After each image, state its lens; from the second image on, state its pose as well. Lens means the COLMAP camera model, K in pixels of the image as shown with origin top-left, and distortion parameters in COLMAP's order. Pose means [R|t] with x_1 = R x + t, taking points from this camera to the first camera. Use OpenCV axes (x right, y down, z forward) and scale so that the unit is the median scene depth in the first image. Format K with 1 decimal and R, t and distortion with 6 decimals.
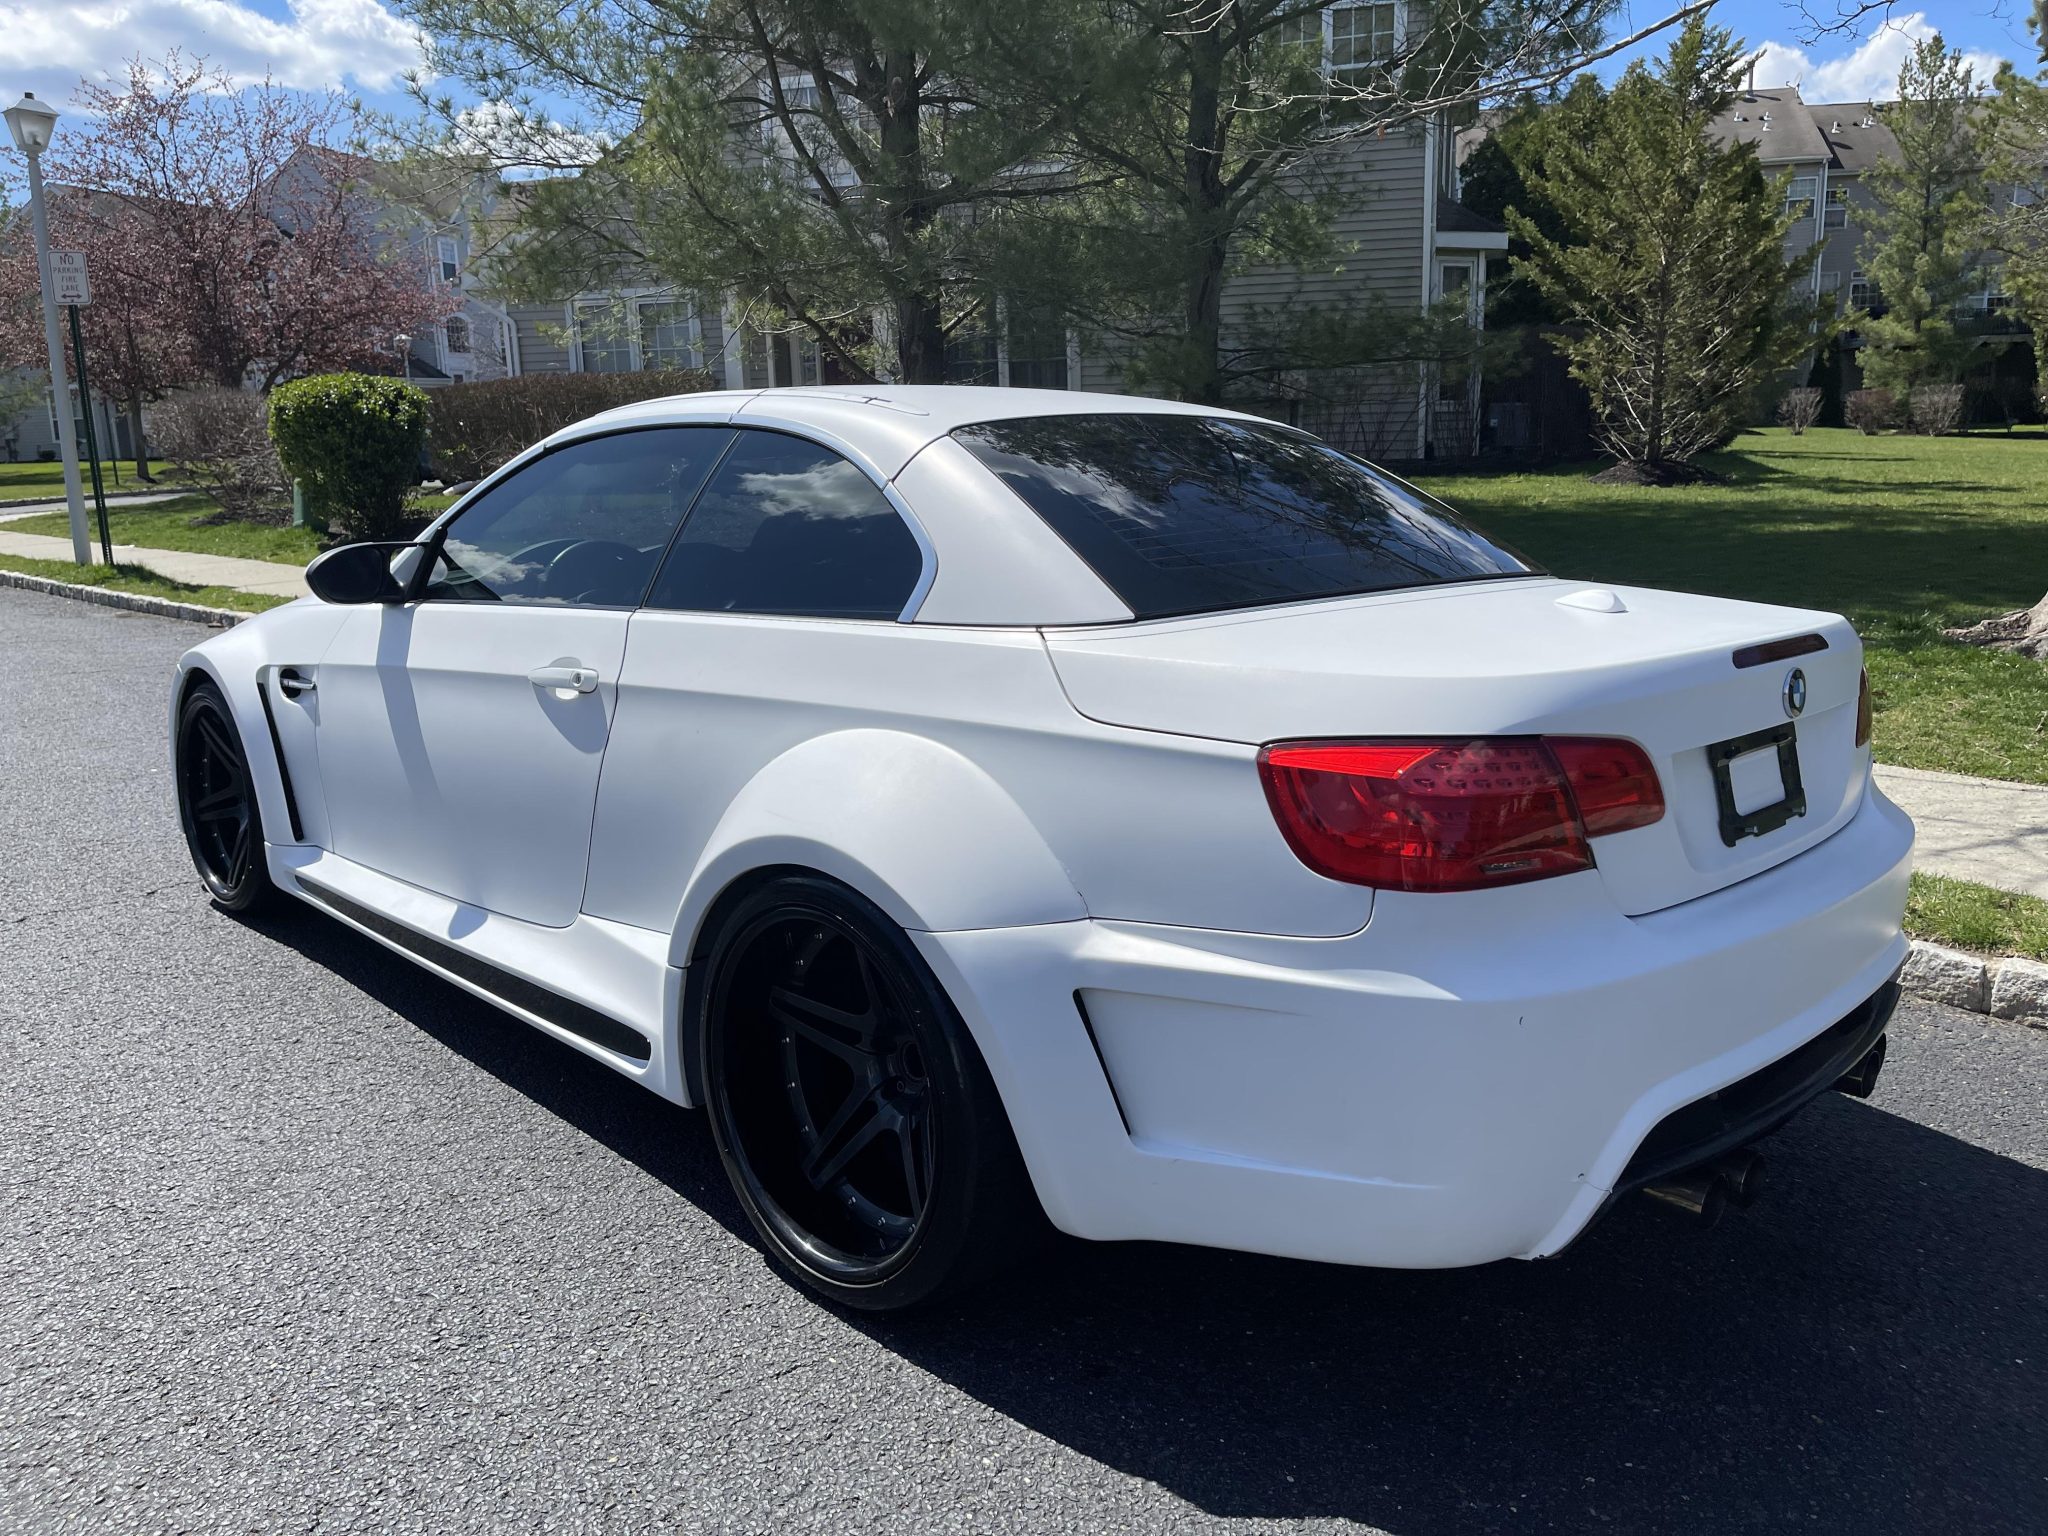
lens RADIAL K [[1542.4, 0, 1024.4], [0, 1542.4, 762.3], [0, 0, 1]] dist [0.075169, -0.100618]
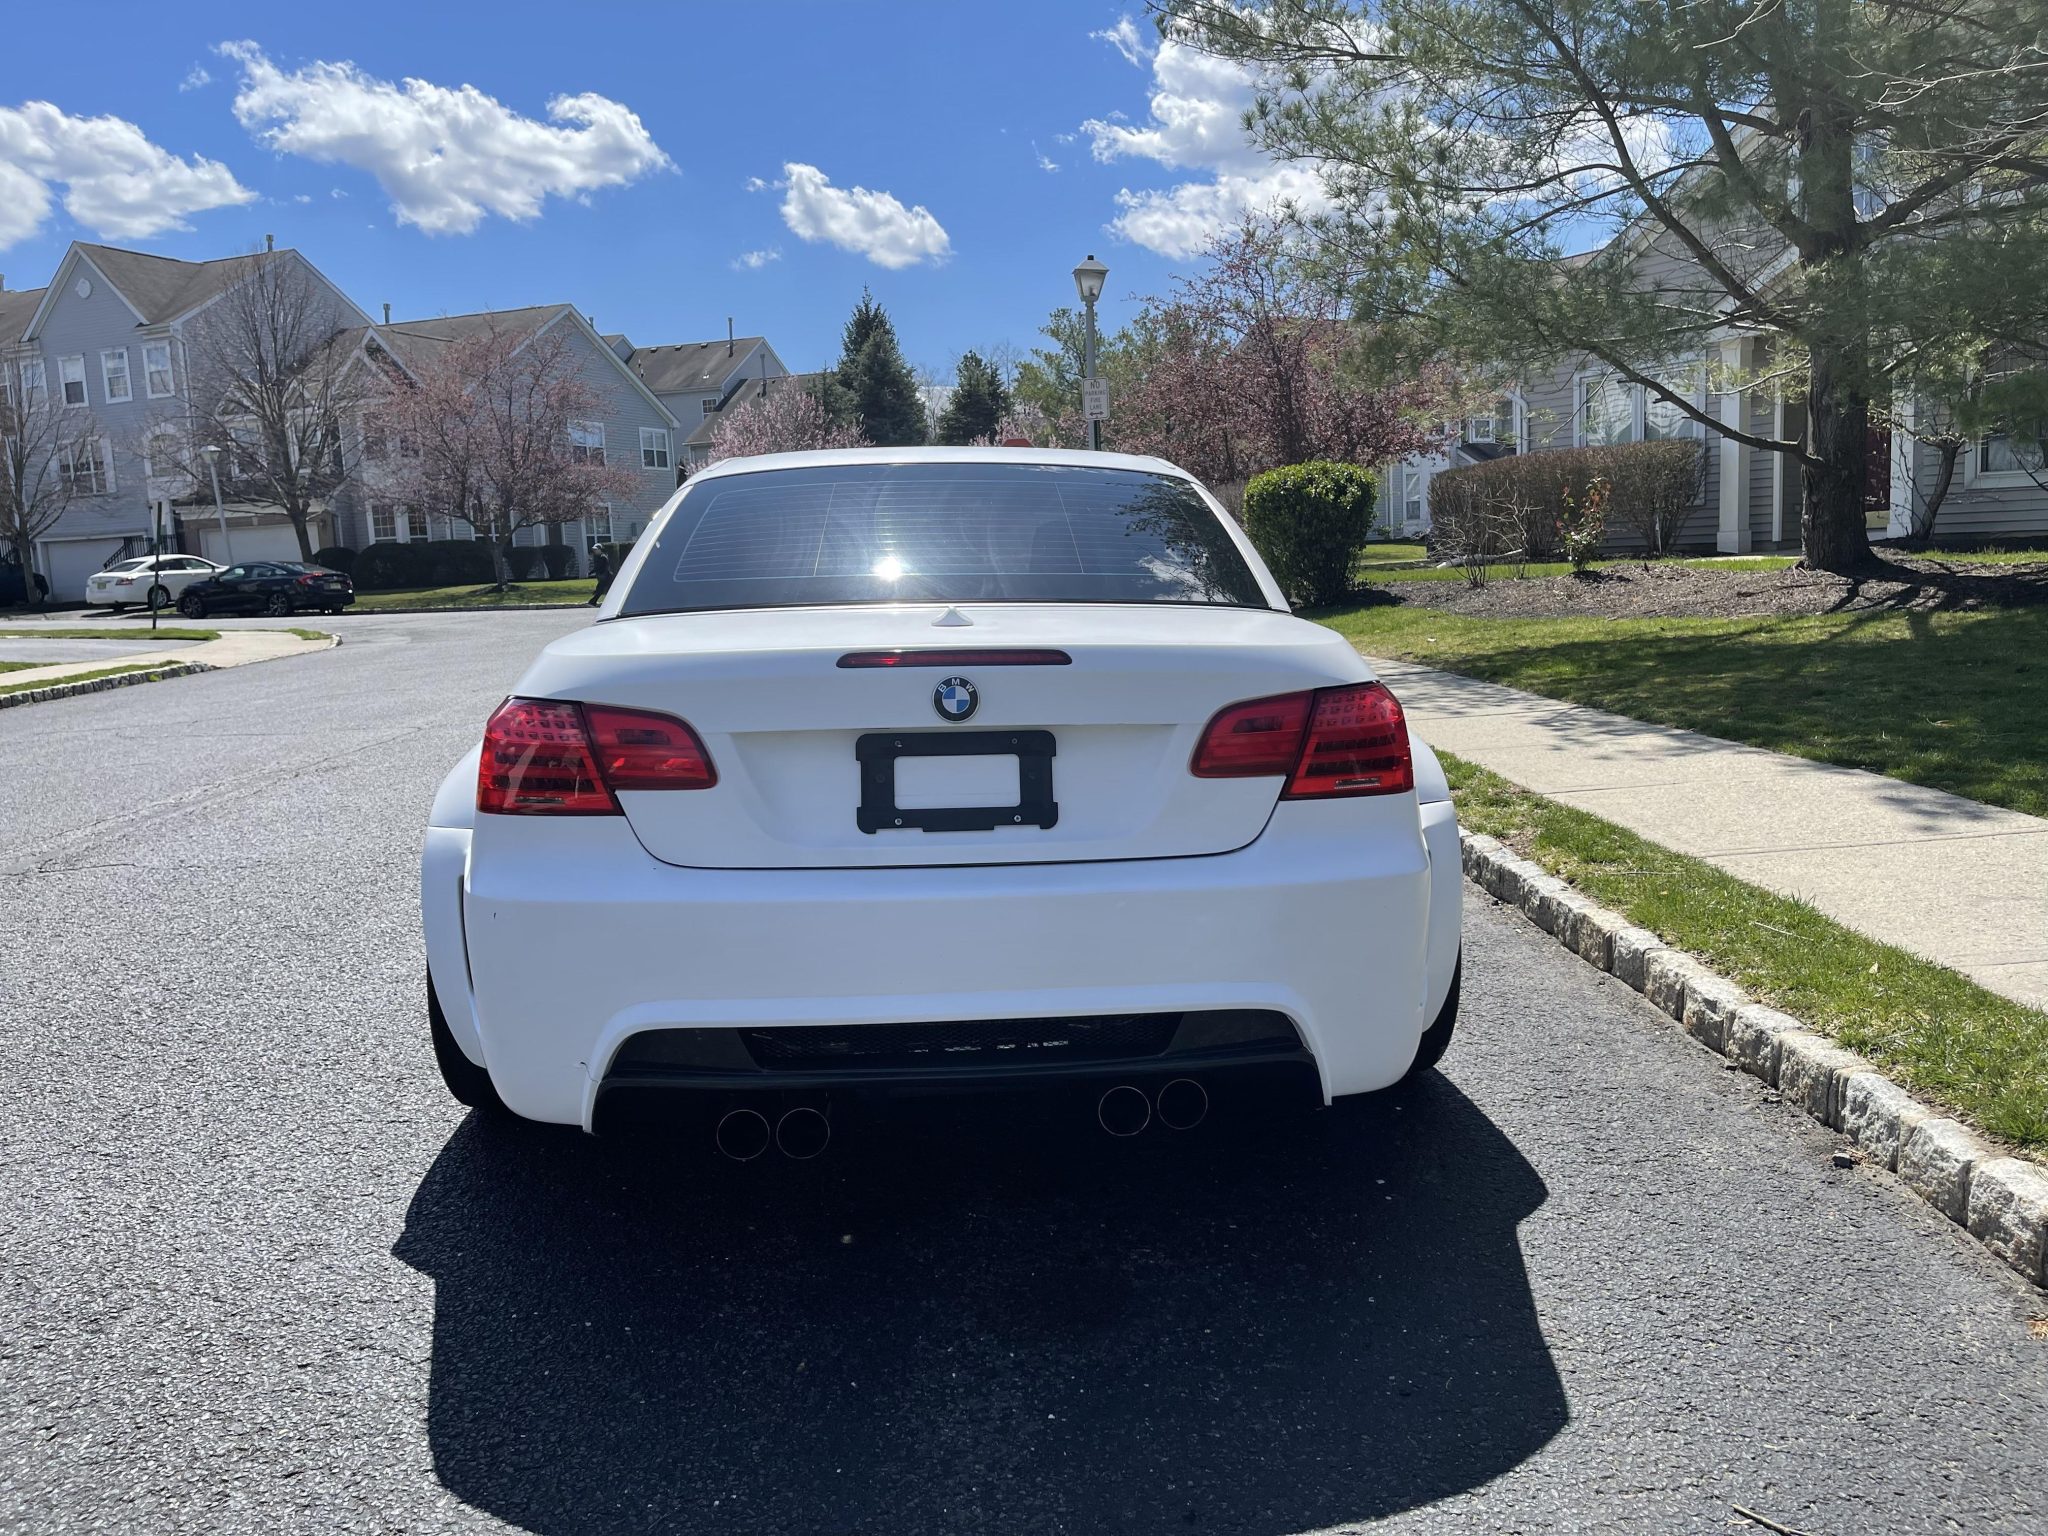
lens RADIAL K [[1542.4, 0, 1043.9], [0, 1542.4, 756.8], [0, 0, 1]] dist [0.075169, -0.100618]
pose [[0.755978, 0.076526, -0.650108, 0.735379], [-0.111616, 0.993669, -0.012825, 0.000700], [0.645011, 0.082258, 0.759733, 0.151365]]
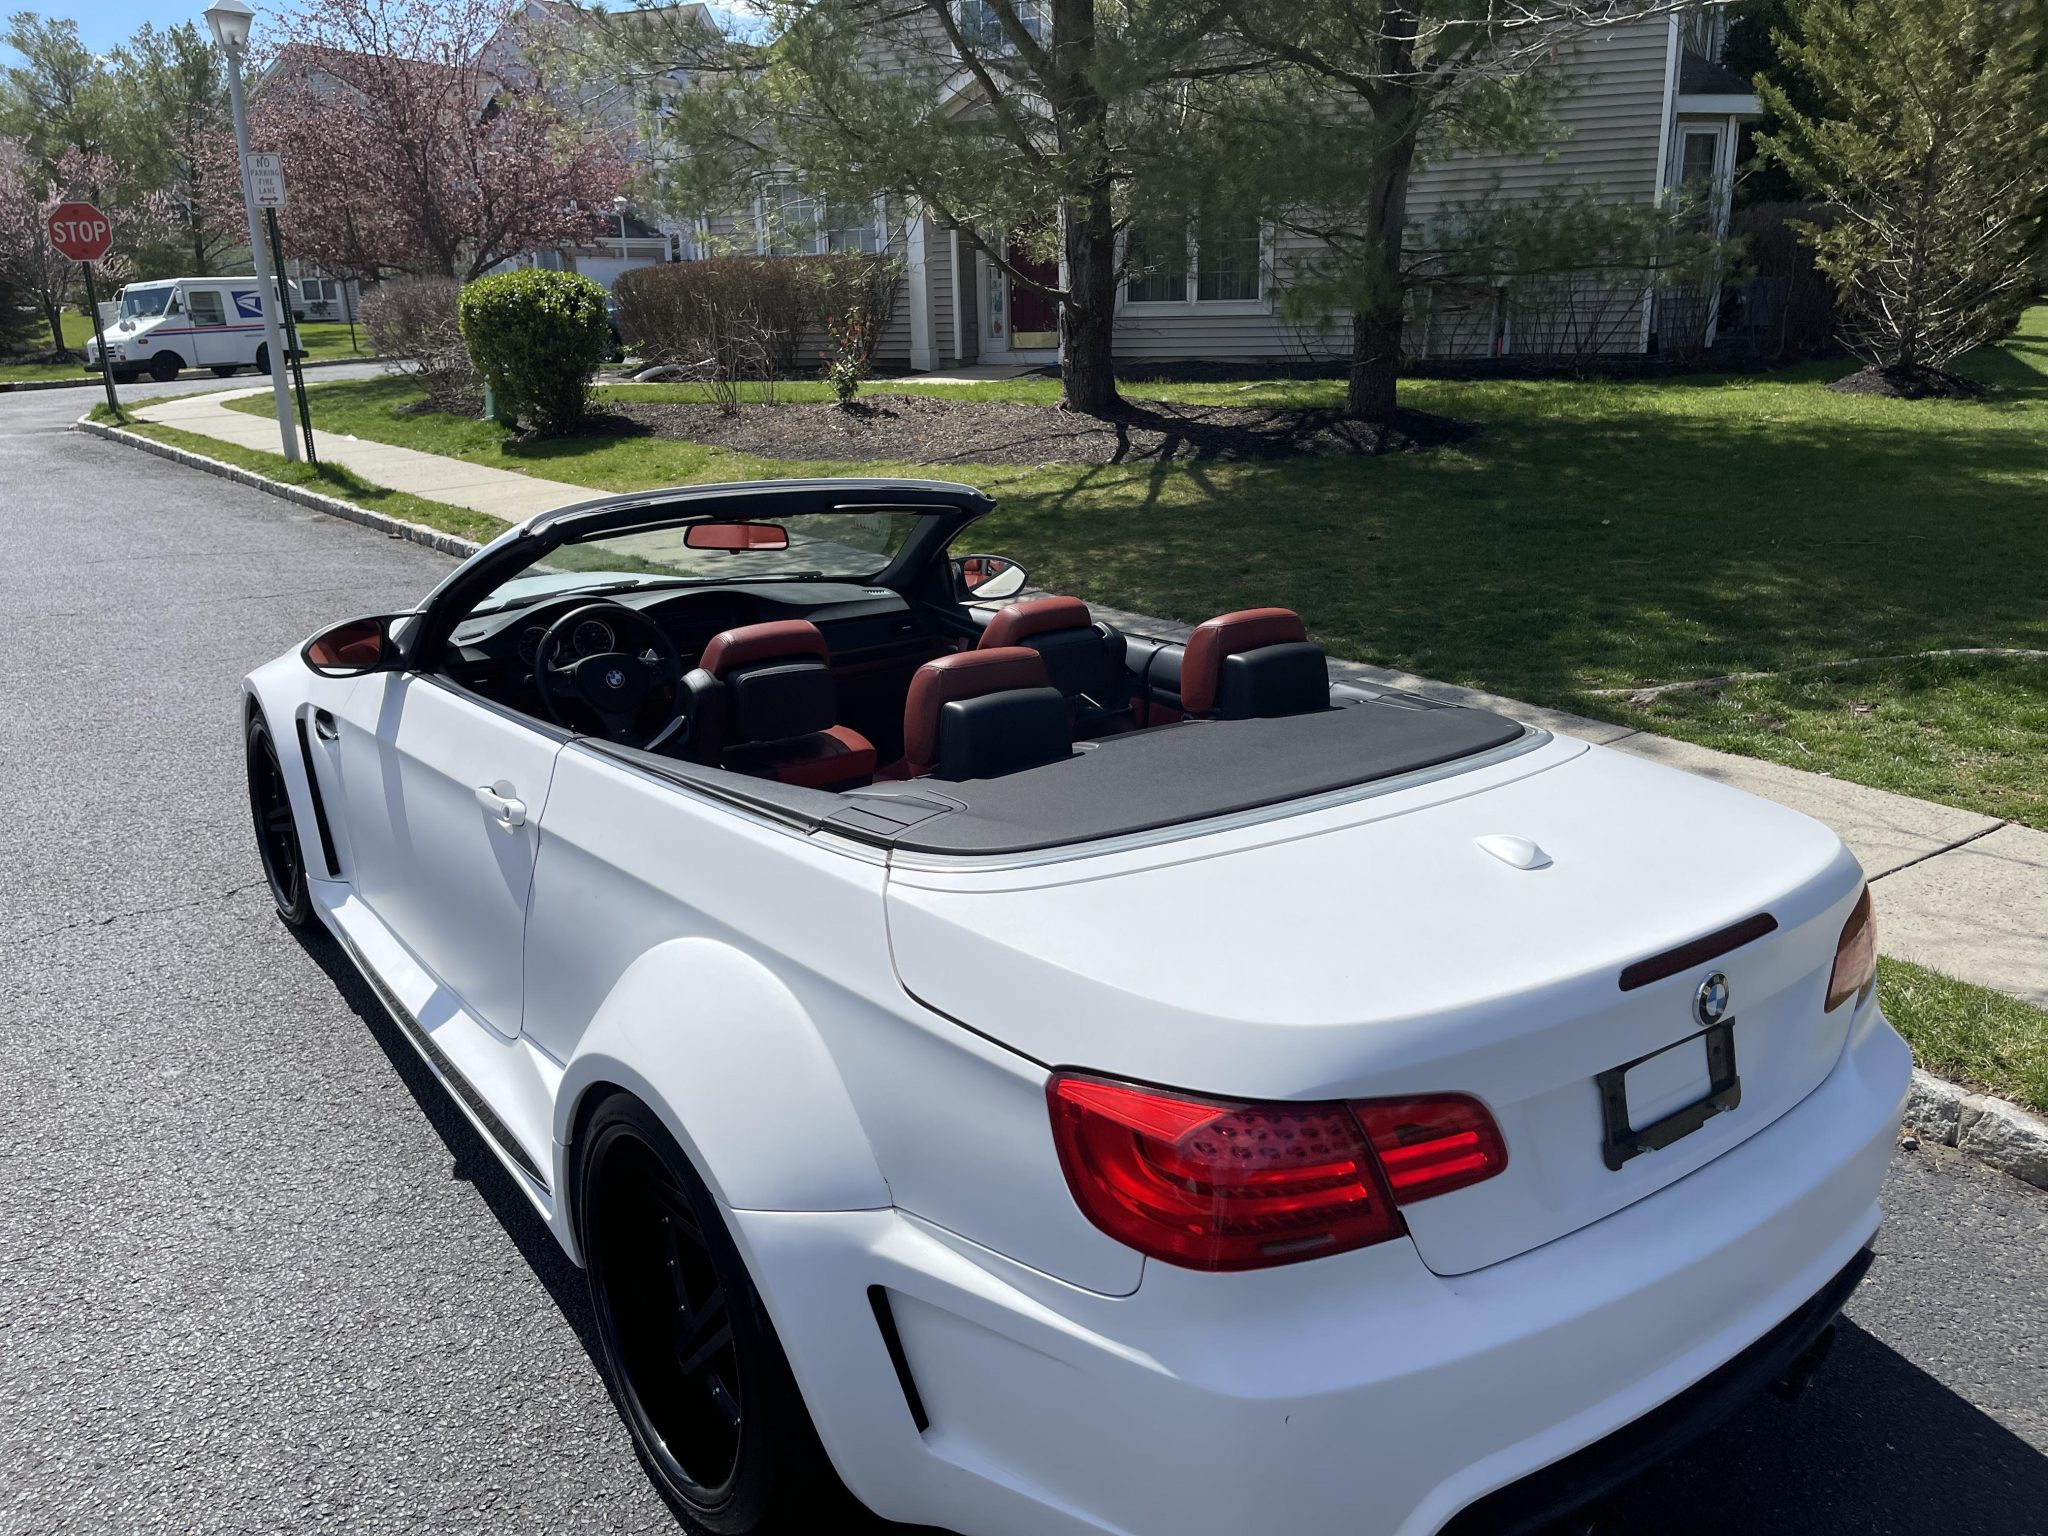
lens RADIAL K [[1542.4, 0, 1002.6], [0, 1542.4, 788.8], [0, 0, 1]] dist [0.075169, -0.100618]
pose [[0.988586, 0.047320, -0.143035, 0.131828], [-0.031778, 0.993528, 0.109054, -0.147245], [0.147269, -0.103264, 0.983691, 0.053885]]
